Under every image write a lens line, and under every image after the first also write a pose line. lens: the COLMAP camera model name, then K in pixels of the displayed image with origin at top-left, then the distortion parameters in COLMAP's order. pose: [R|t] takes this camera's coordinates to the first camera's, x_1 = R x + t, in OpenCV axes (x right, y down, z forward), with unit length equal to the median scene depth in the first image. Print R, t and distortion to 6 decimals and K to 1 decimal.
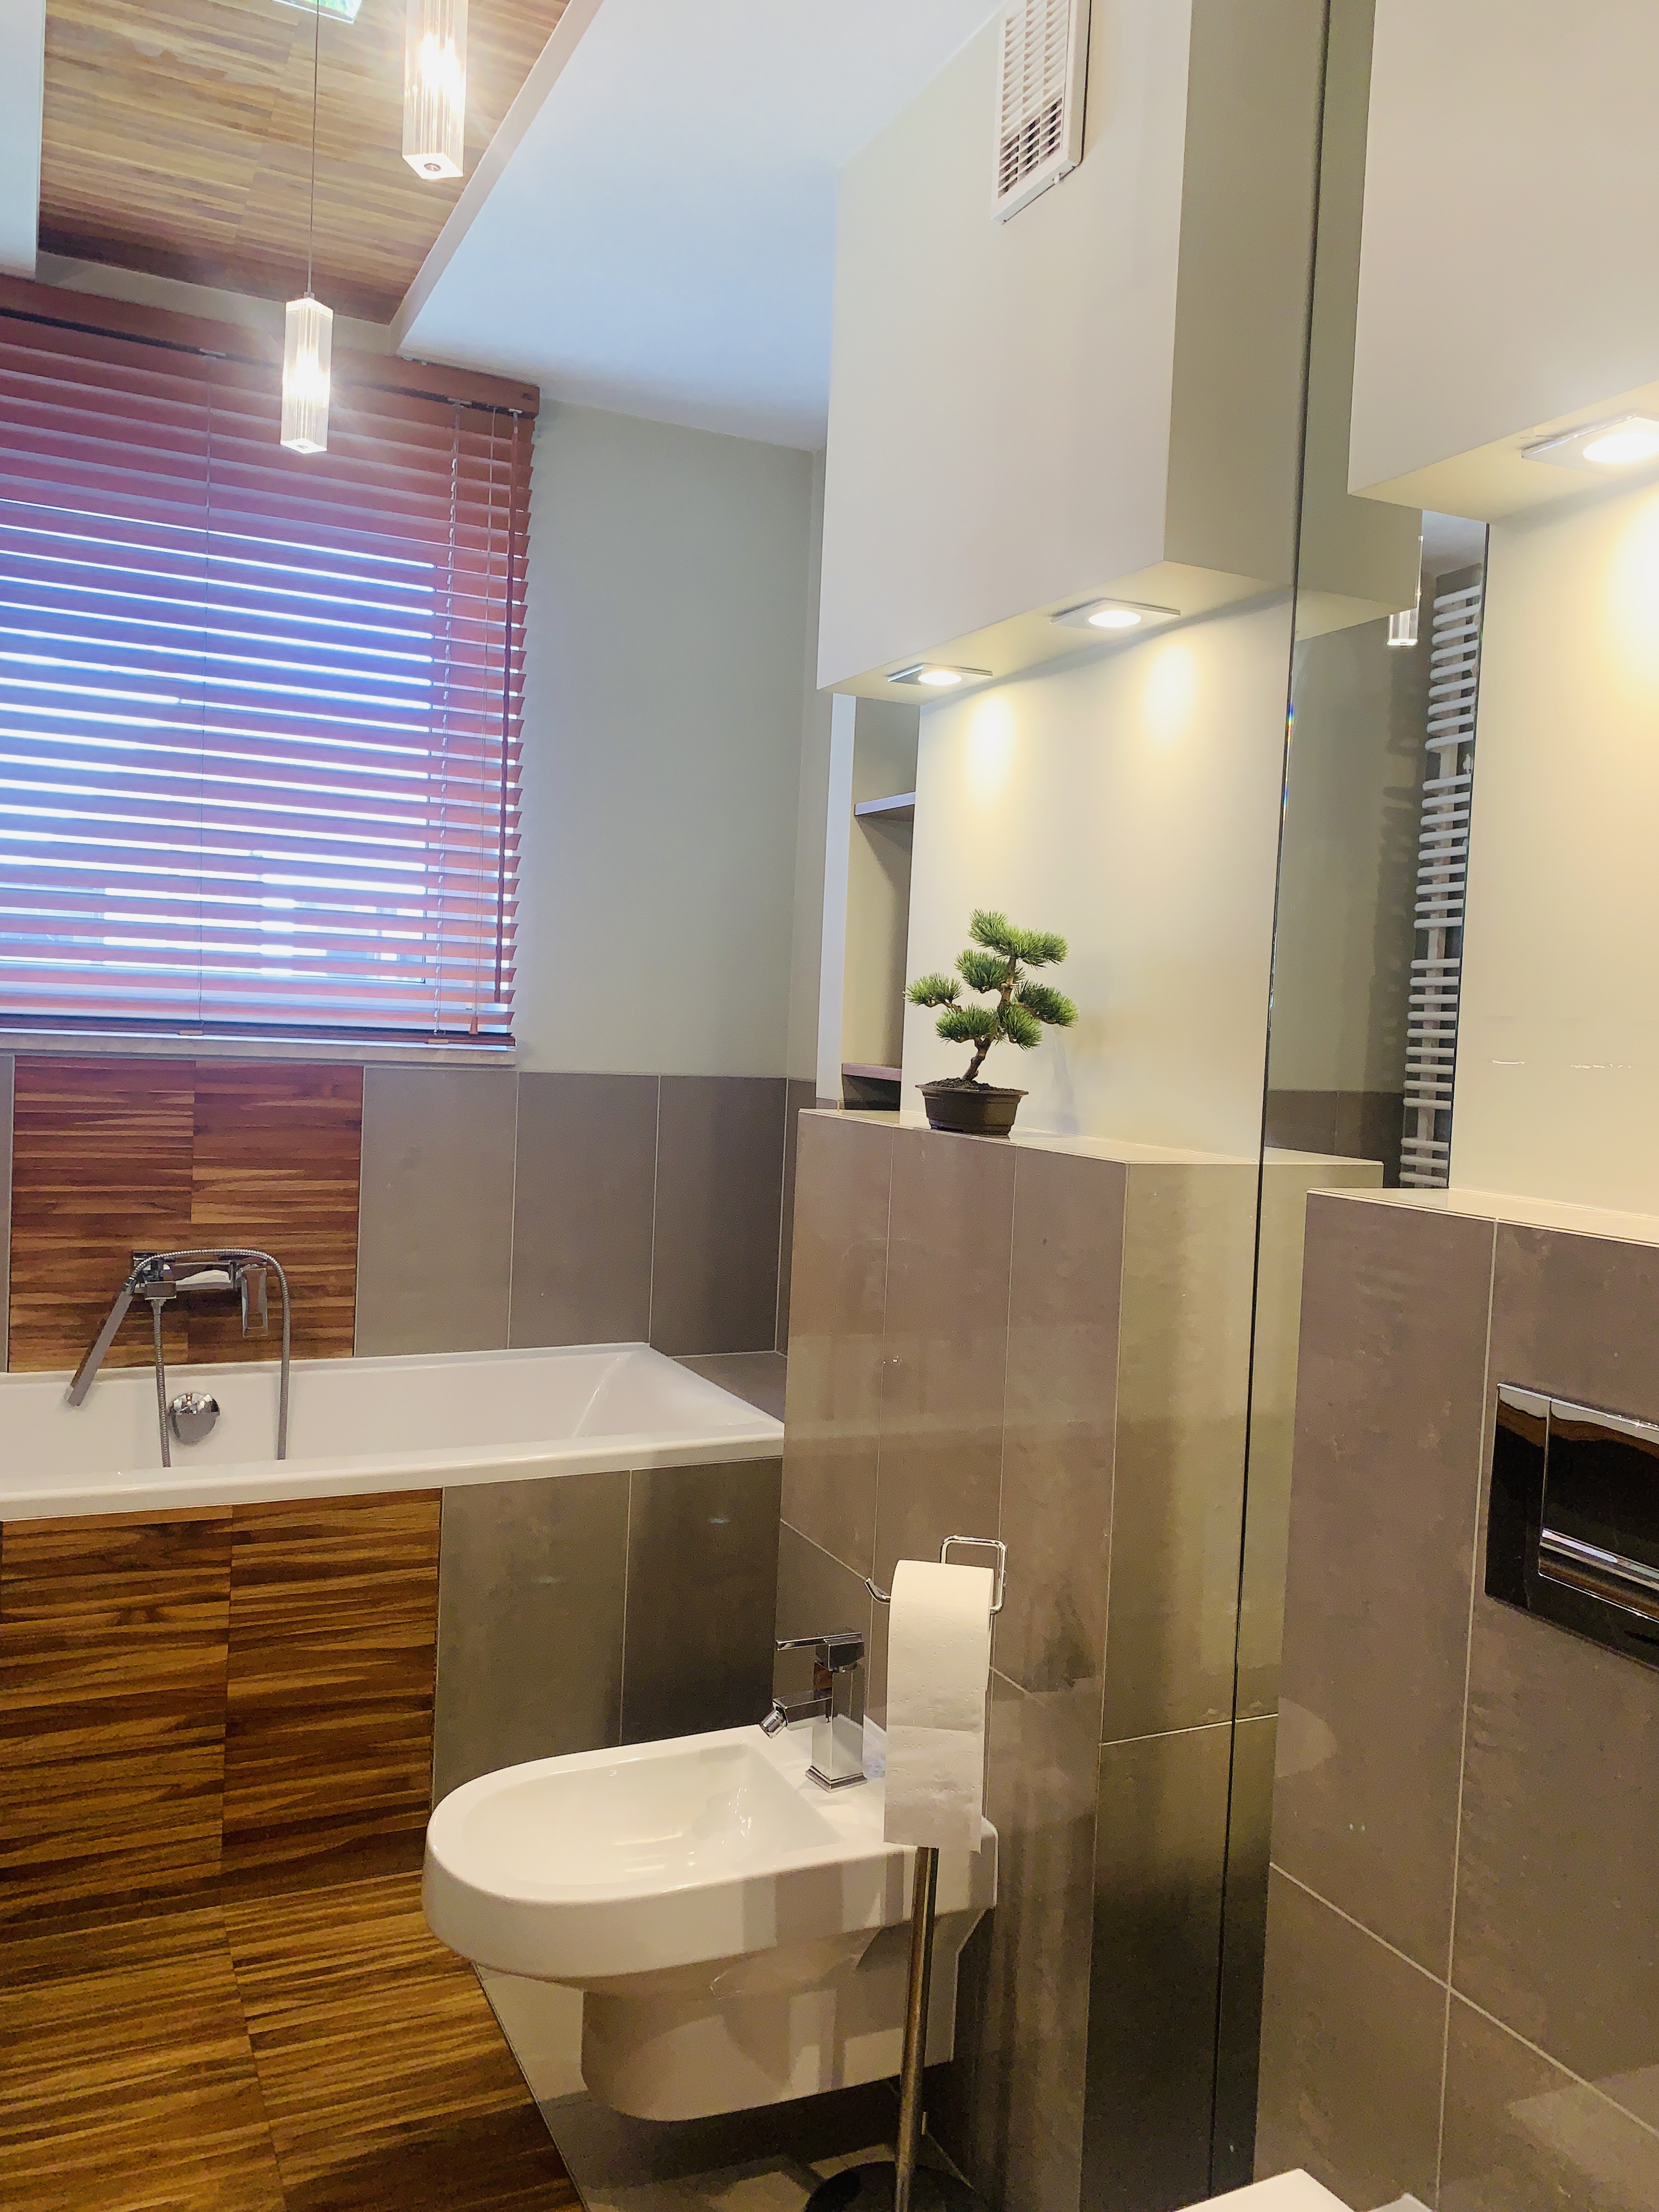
lens RADIAL K [[1689.6, 0, 821.2], [0, 1689.6, 1118.0], [0, 0, 1]] dist [0.020197, -0.027822]
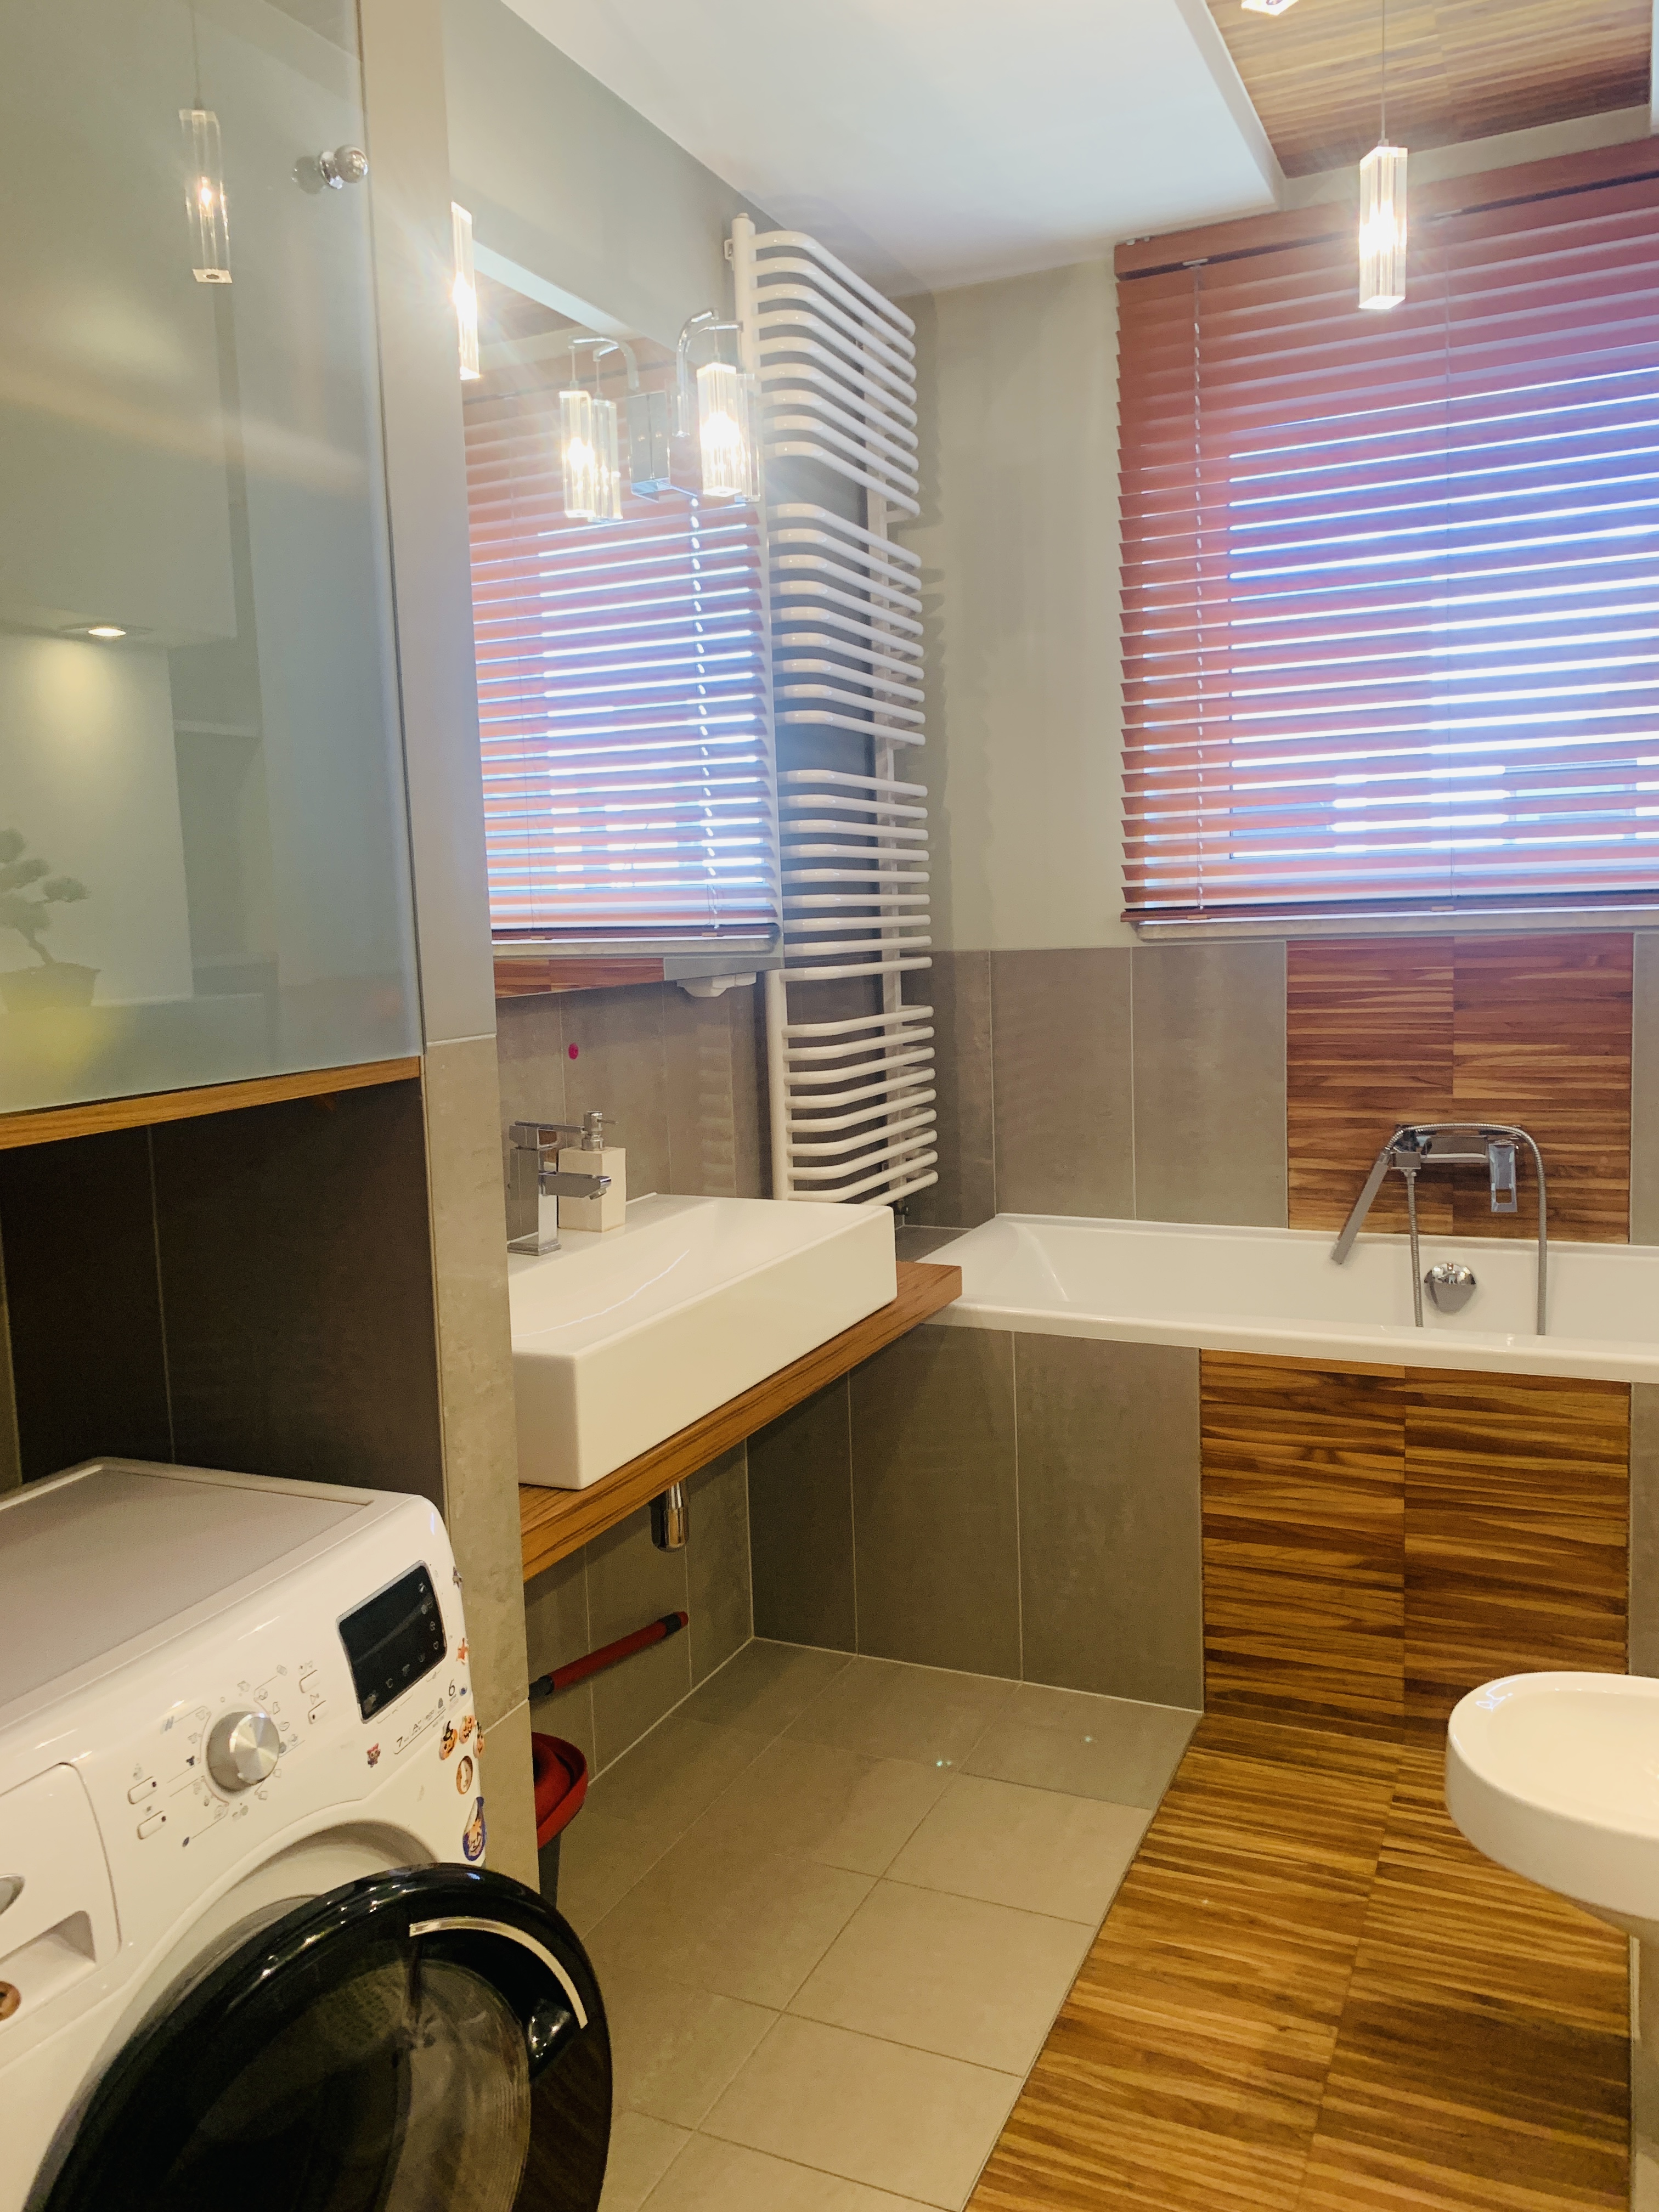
lens RADIAL K [[1689.6, 0, 813.5], [0, 1689.6, 1117.2], [0, 0, 1]] dist [0.020197, -0.027822]
pose [[0.633141, 0.024797, -0.773640, 0.215277], [0.024236, 0.998362, 0.051835, 0.014936], [0.773657, -0.051569, 0.631502, 0.078354]]
